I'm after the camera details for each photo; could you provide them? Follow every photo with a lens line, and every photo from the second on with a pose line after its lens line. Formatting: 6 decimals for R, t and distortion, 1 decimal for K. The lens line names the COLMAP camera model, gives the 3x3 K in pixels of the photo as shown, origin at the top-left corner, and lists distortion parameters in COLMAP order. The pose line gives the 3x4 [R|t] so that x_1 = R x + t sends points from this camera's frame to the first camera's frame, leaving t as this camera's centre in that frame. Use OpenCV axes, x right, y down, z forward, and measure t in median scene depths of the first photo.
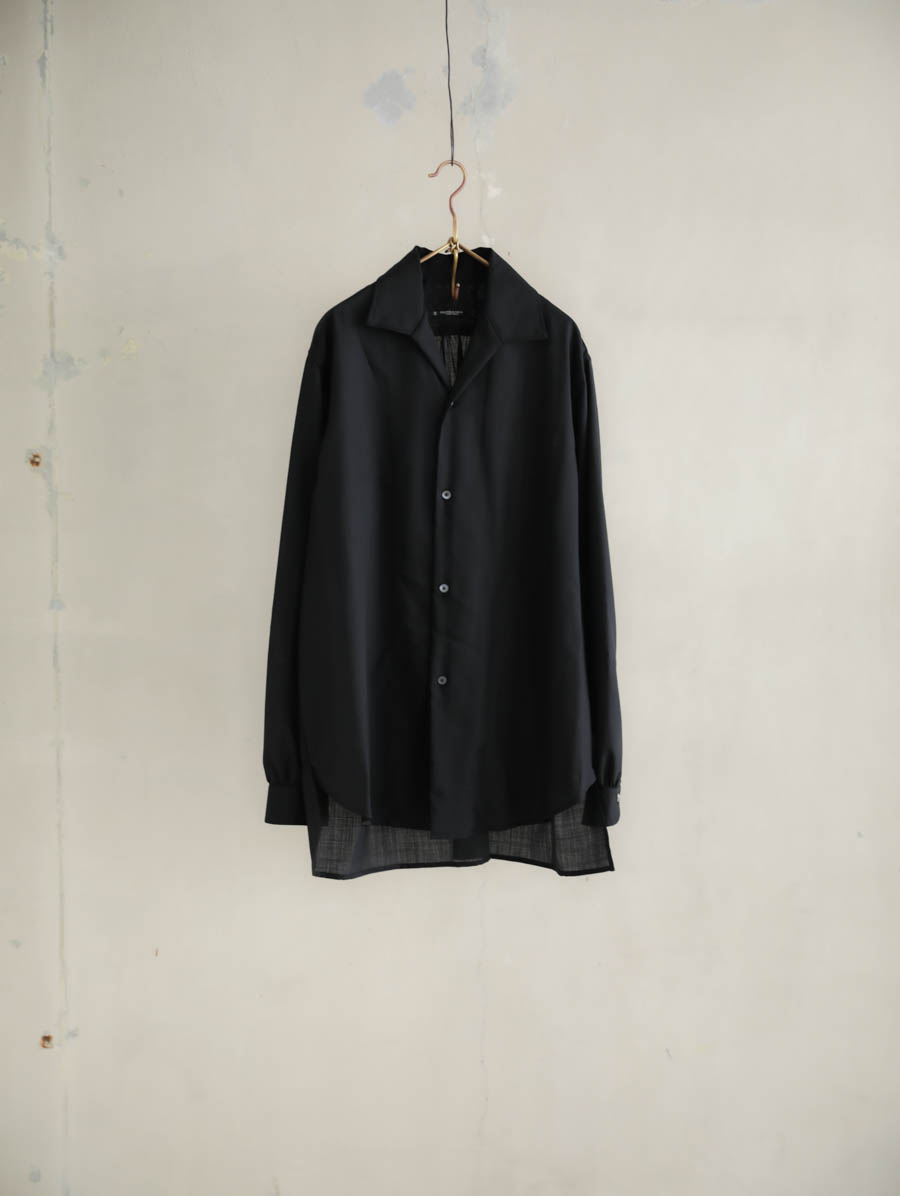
lens RADIAL K [[1679.7, 0, 450.0], [0, 1679.7, 598.0], [0, 0, 1]] dist [0.017935, 0.050497]
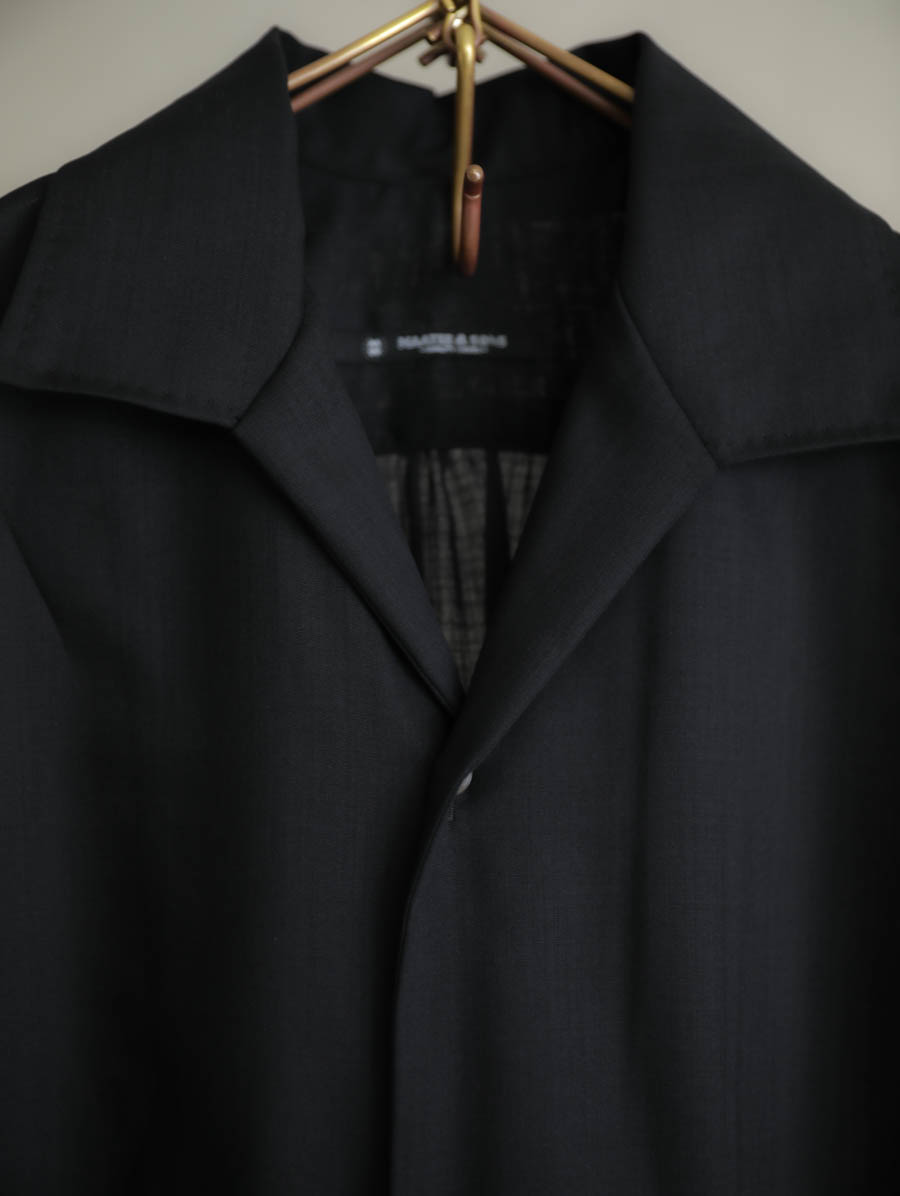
lens RADIAL K [[1679.7, 0, 450.0], [0, 1679.7, 598.0], [0, 0, 1]] dist [0.017935, 0.050497]
pose [[0.999516, -0.028463, -0.012587, 0.001505], [0.025387, 0.979622, -0.199240, -0.059488], [0.018002, 0.198824, 0.979870, 0.490423]]
